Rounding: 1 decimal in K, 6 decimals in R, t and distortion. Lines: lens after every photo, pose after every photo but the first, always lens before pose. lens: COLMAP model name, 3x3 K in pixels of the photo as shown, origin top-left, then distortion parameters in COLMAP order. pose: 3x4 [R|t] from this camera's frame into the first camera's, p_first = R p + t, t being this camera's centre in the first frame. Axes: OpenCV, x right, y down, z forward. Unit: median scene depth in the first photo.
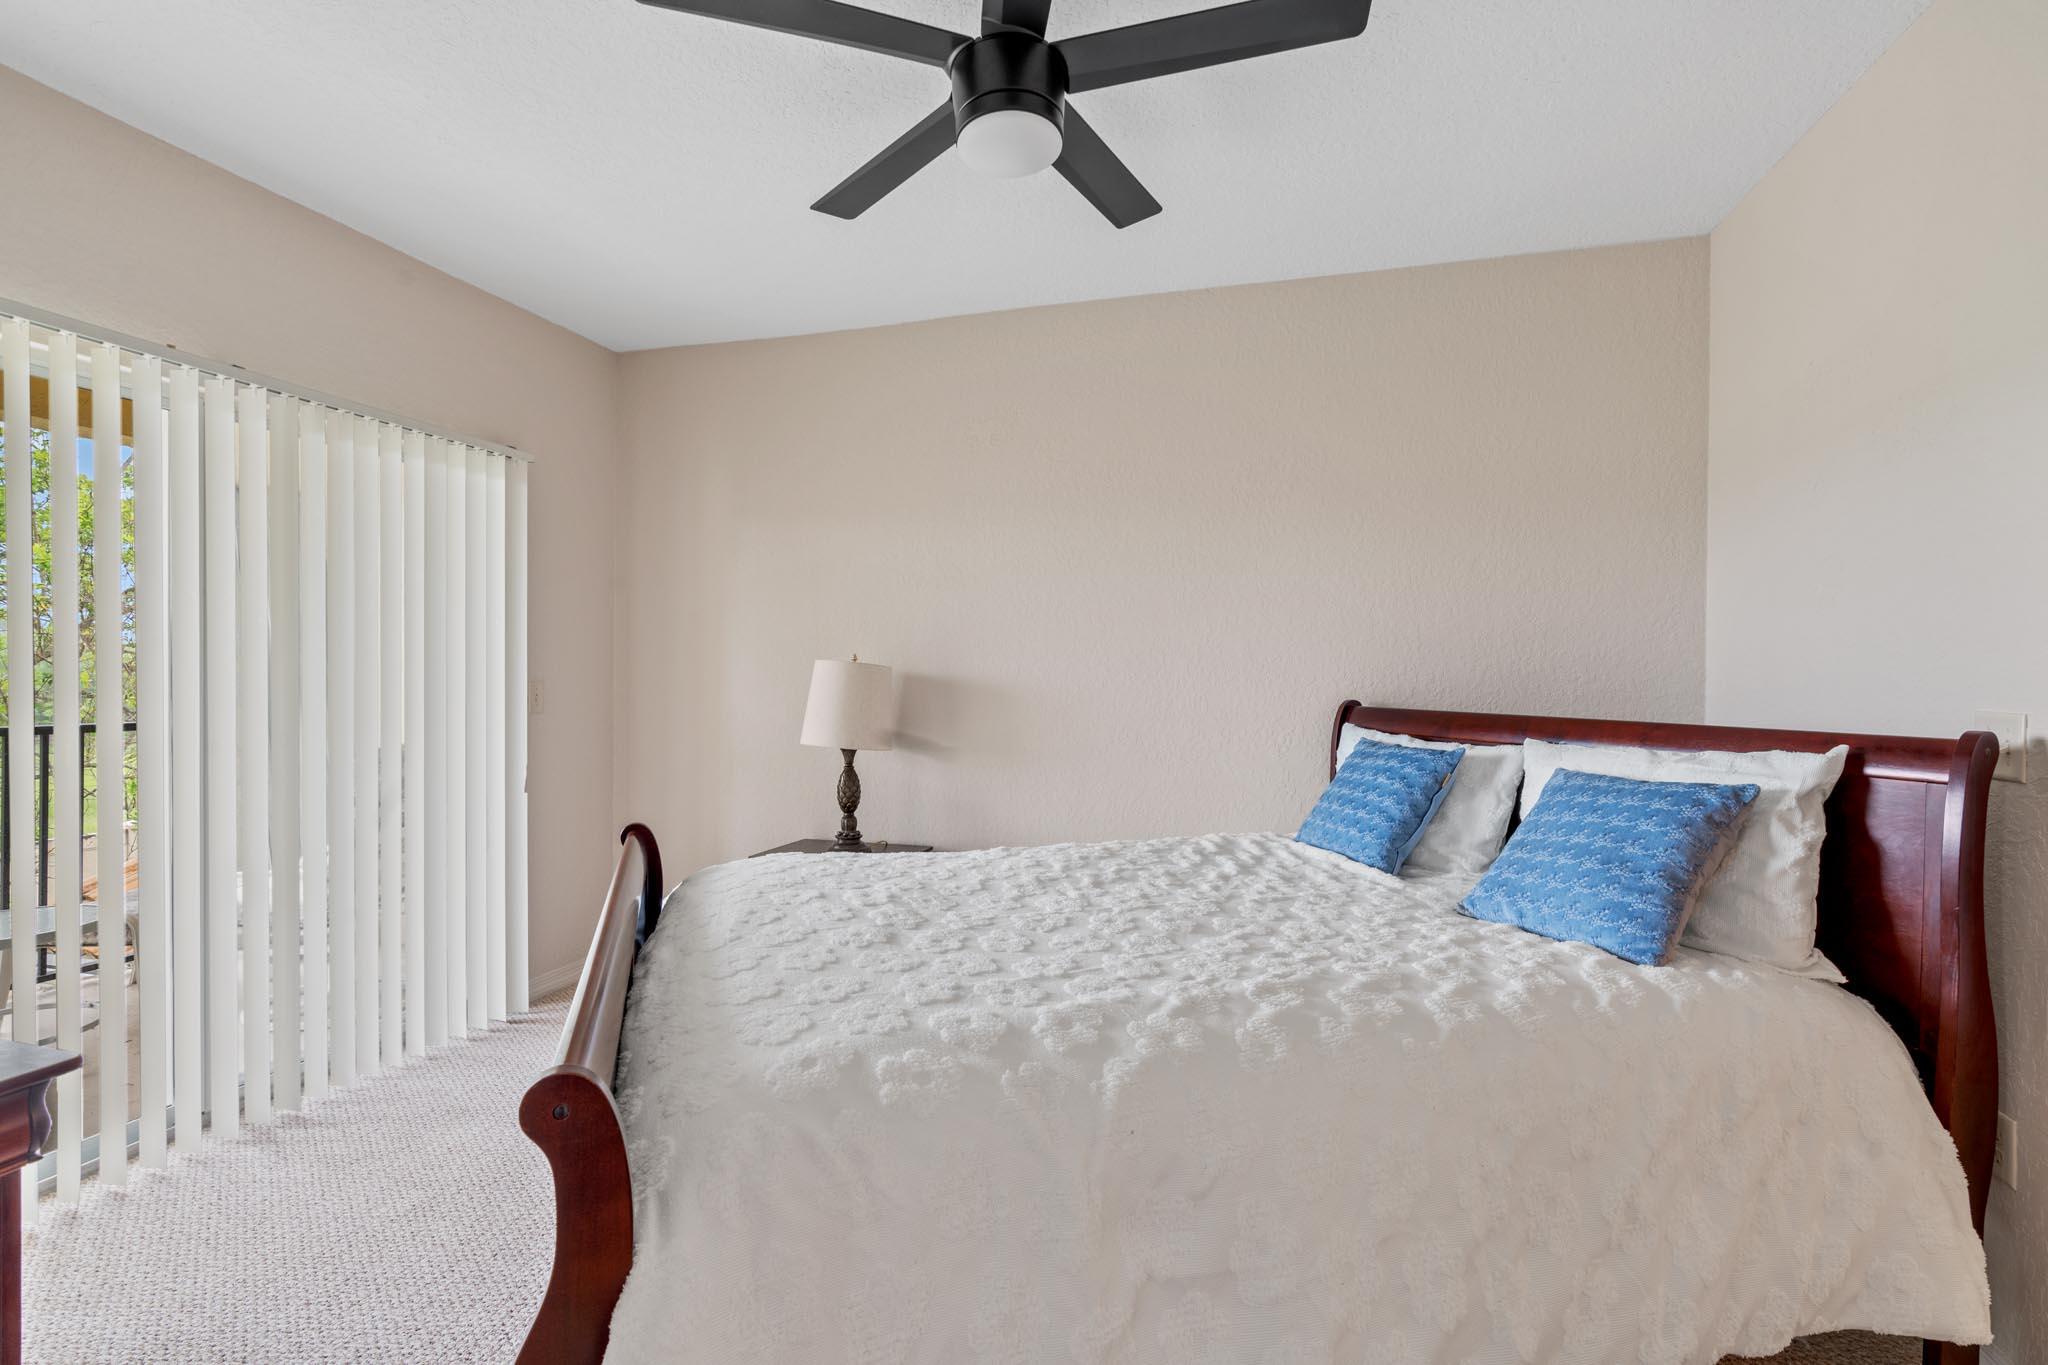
lens RADIAL K [[929.7, 0, 1032.4], [0, 929.7, 657.0], [0, 0, 1]] dist [-0.001261, 0.000698]
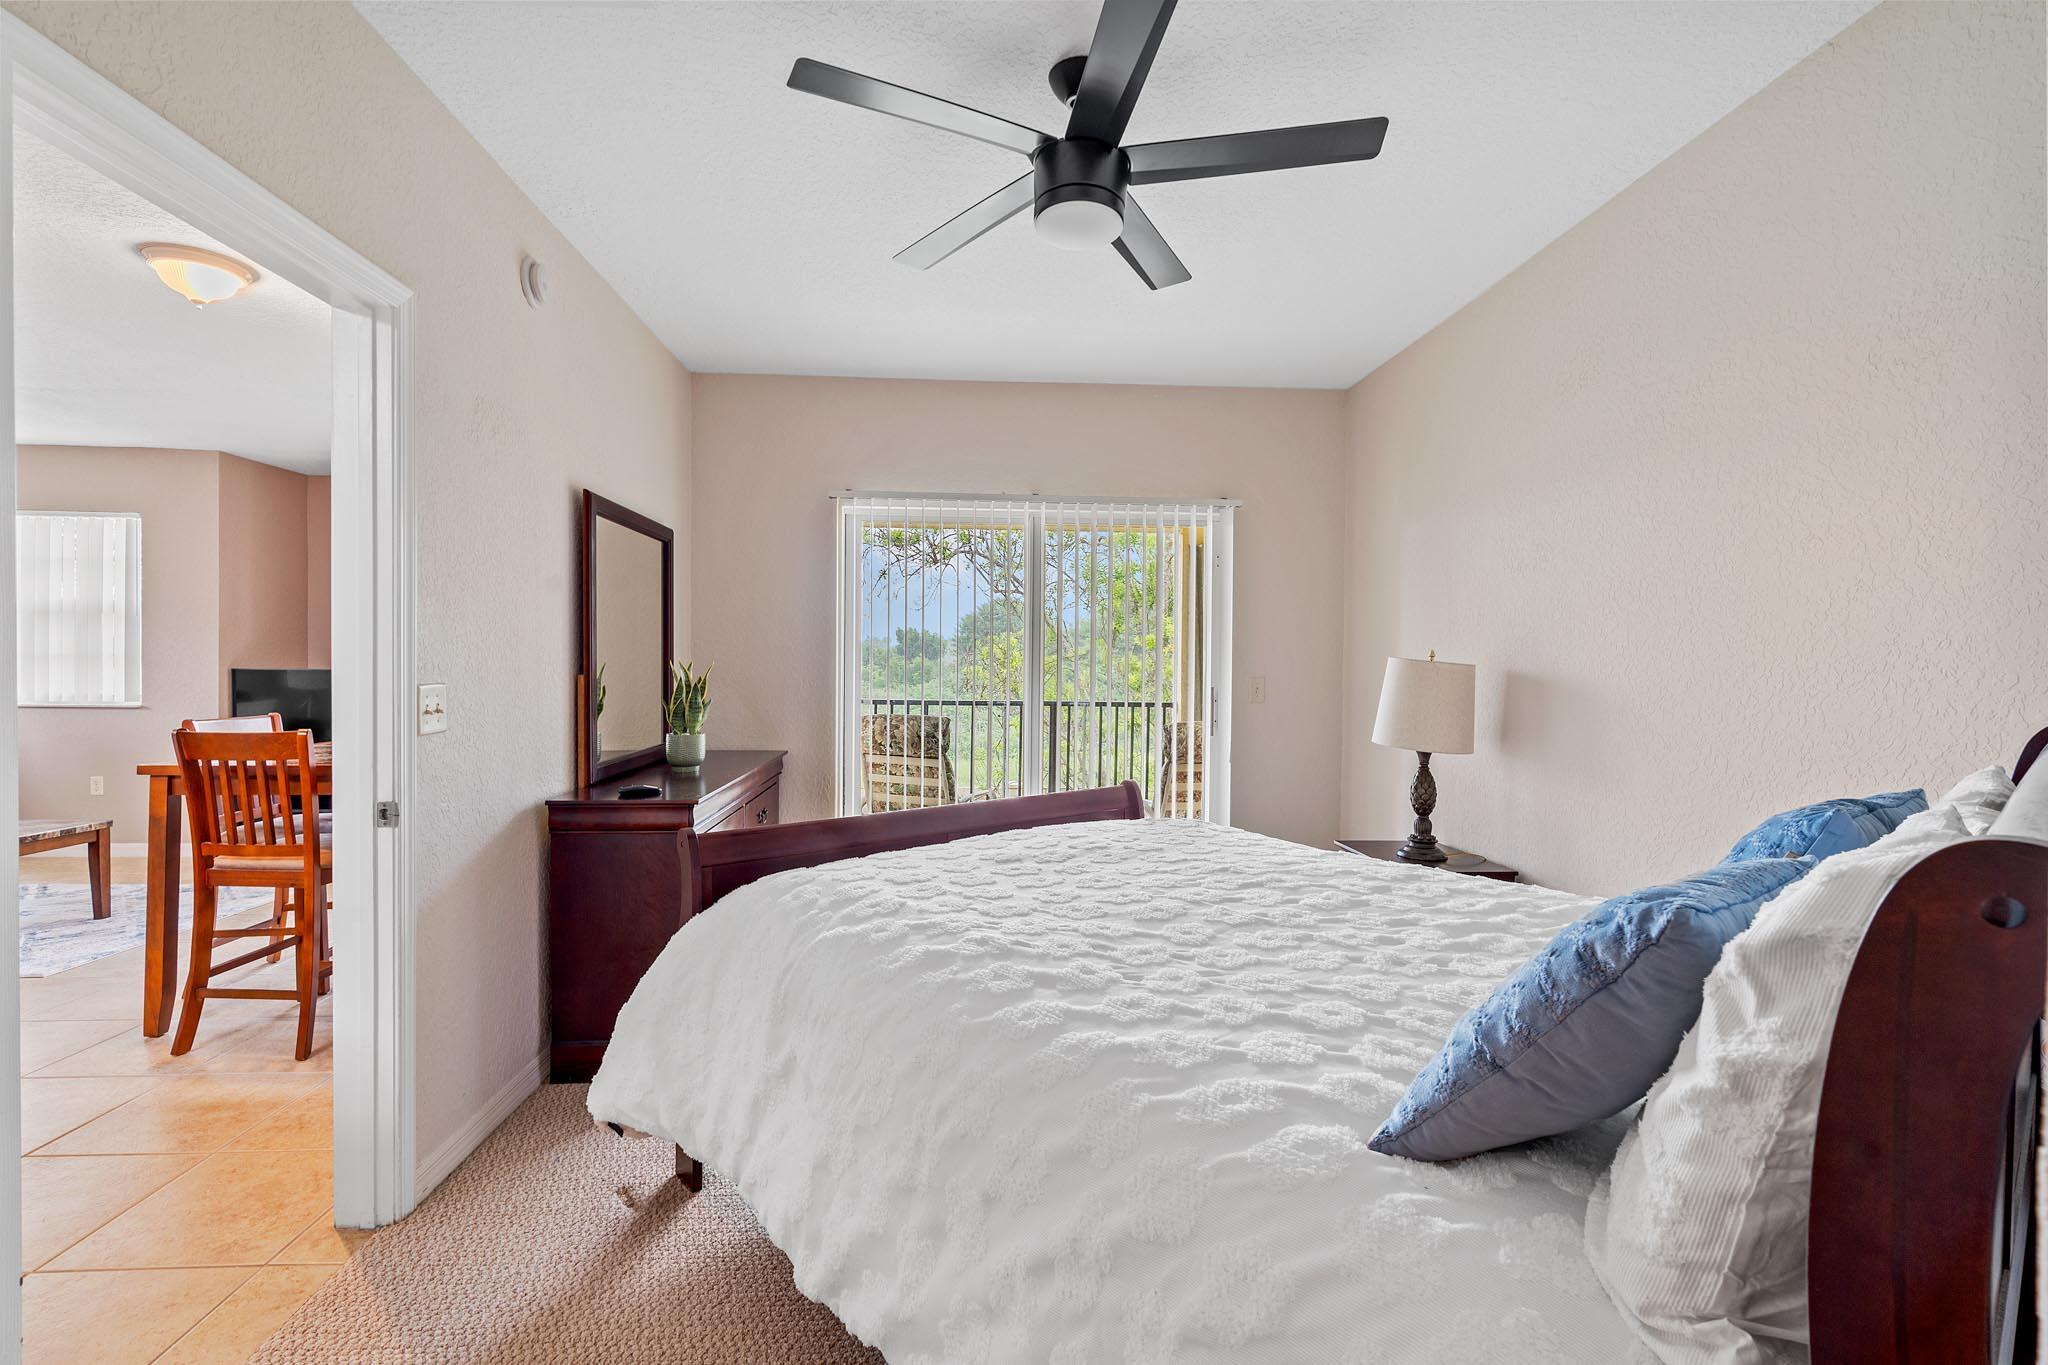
lens RADIAL K [[929.7, 0, 1032.4], [0, 929.7, 657.0], [0, 0, 1]] dist [-0.001261, 0.000698]
pose [[0.346585, -0.009476, -0.937971, 1.060533], [0.005376, 0.999953, -0.008116, 0.015510], [0.938003, -0.002229, 0.346620, 0.525616]]
